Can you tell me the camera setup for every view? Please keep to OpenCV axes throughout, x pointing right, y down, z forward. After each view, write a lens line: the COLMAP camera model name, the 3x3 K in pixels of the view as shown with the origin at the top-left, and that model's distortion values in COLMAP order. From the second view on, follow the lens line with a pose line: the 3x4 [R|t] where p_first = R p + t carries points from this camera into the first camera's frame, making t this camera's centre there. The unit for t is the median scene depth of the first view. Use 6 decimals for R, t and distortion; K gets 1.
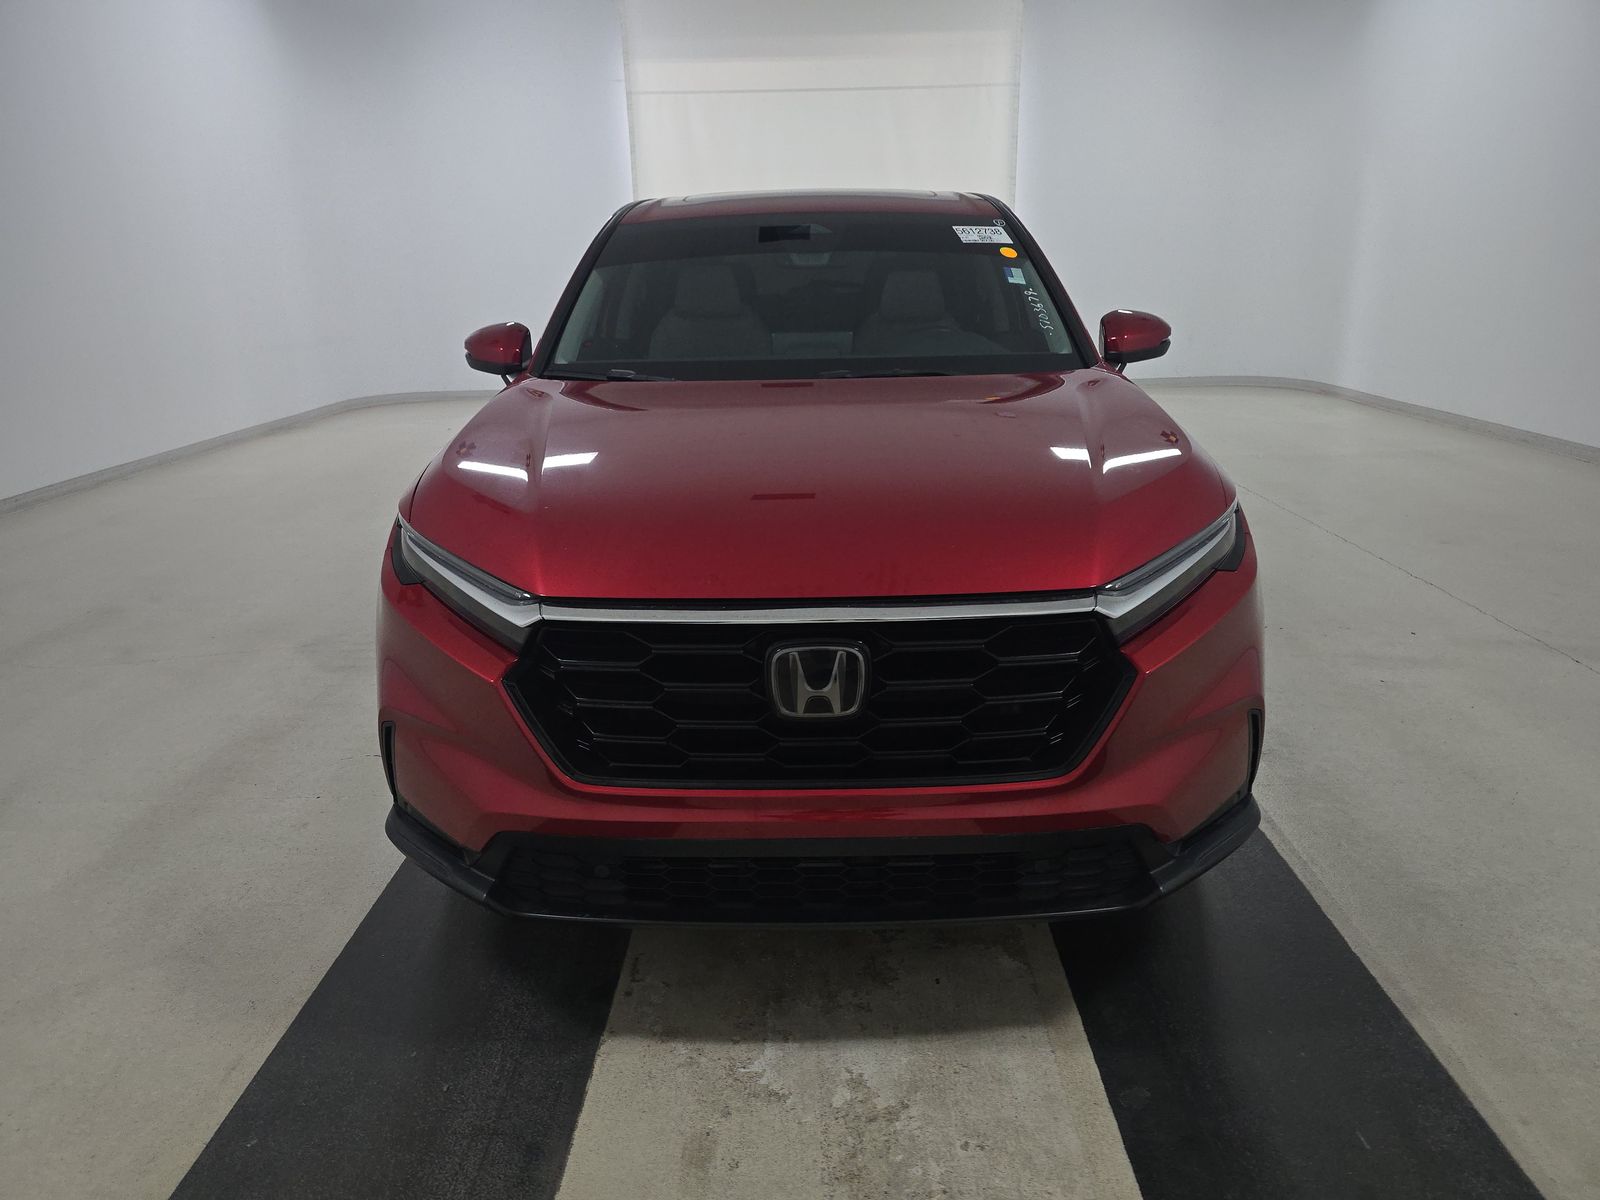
lens RADIAL K [[1085.2, 0, 814.4], [0, 1085.2, 603.4], [0, 0, 1]] dist [0.012743, -0.004293]
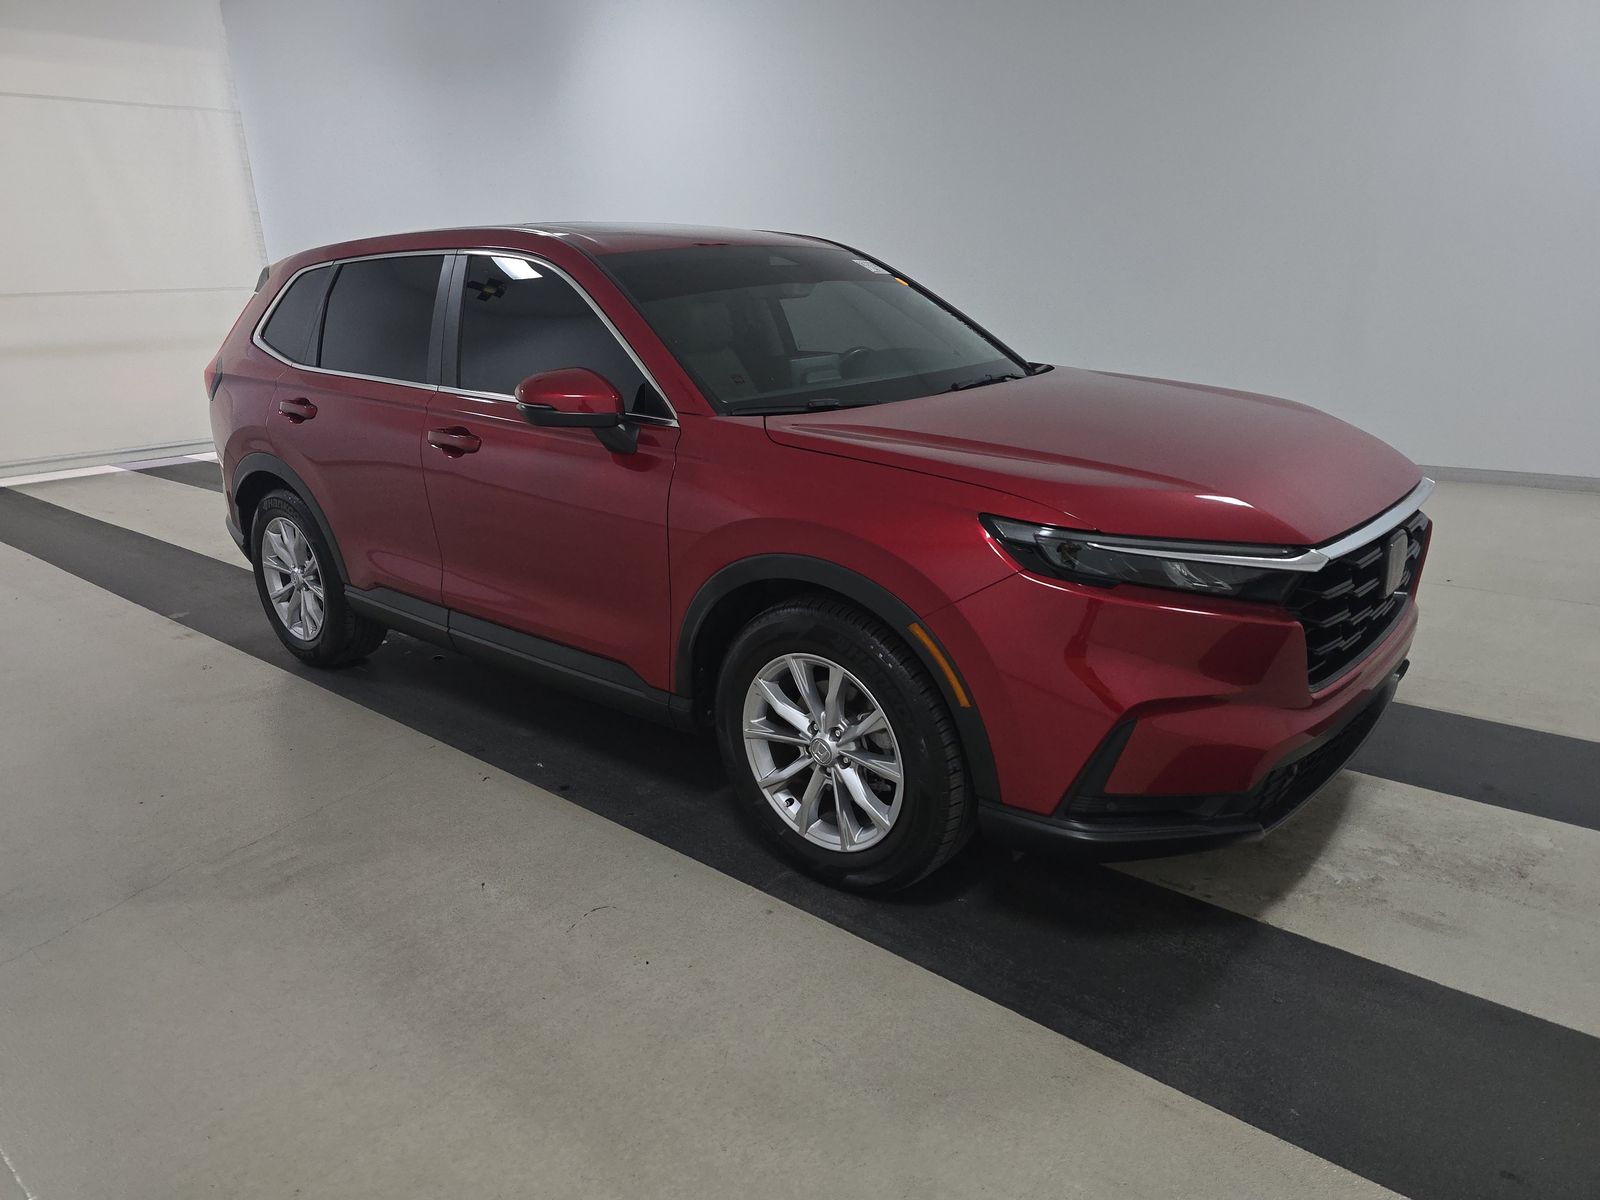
lens RADIAL K [[1082.6, 0, 800.0], [0, 1082.6, 600.0], [0, 0, 1]] dist [-0.003116, 0.000619]
pose [[0.649717, -0.223145, 0.726687, -1.325016], [0.251562, 0.965199, 0.071468, -0.151082], [-0.717345, 0.136374, 0.683241, 0.516438]]
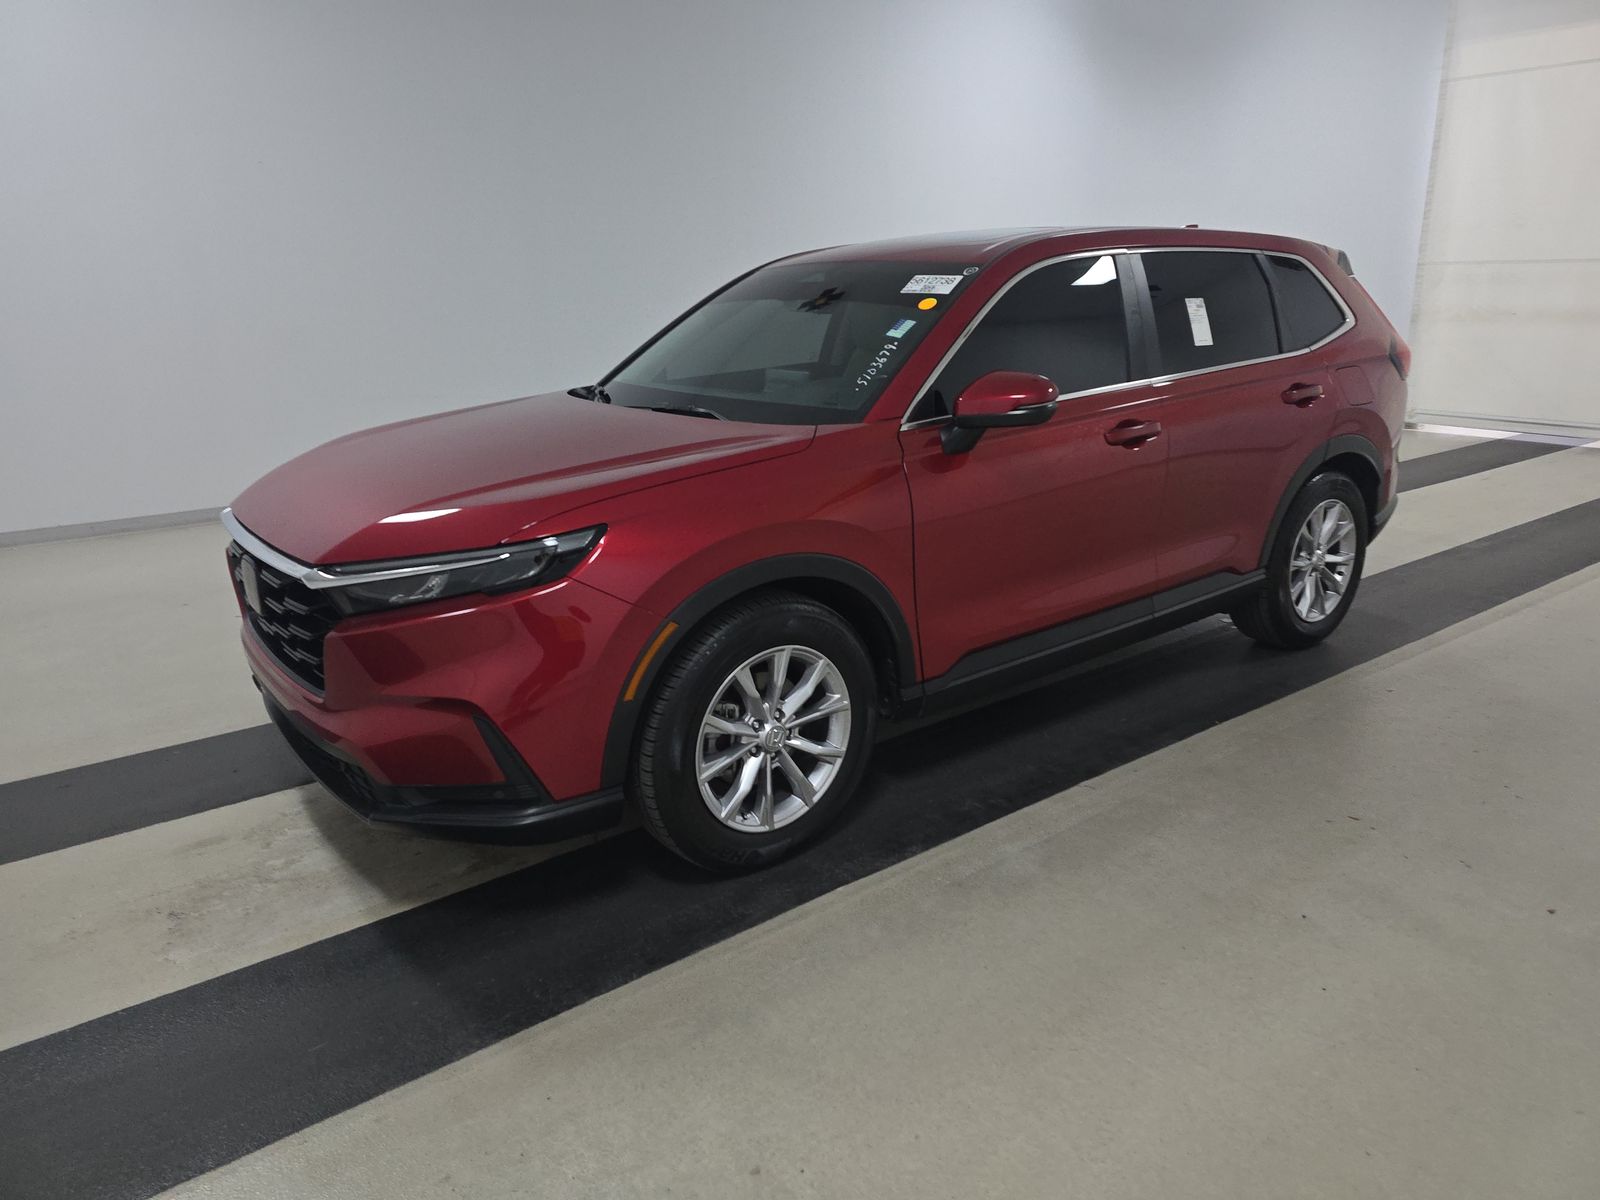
lens RADIAL K [[1085.2, 0, 814.4], [0, 1085.2, 603.4], [0, 0, 1]] dist [0.012743, -0.004293]
pose [[0.617726, 0.236654, -0.749940, 1.474580], [-0.233680, 0.965808, 0.112291, -0.236198], [0.750871, 0.105881, 0.651906, 0.499781]]
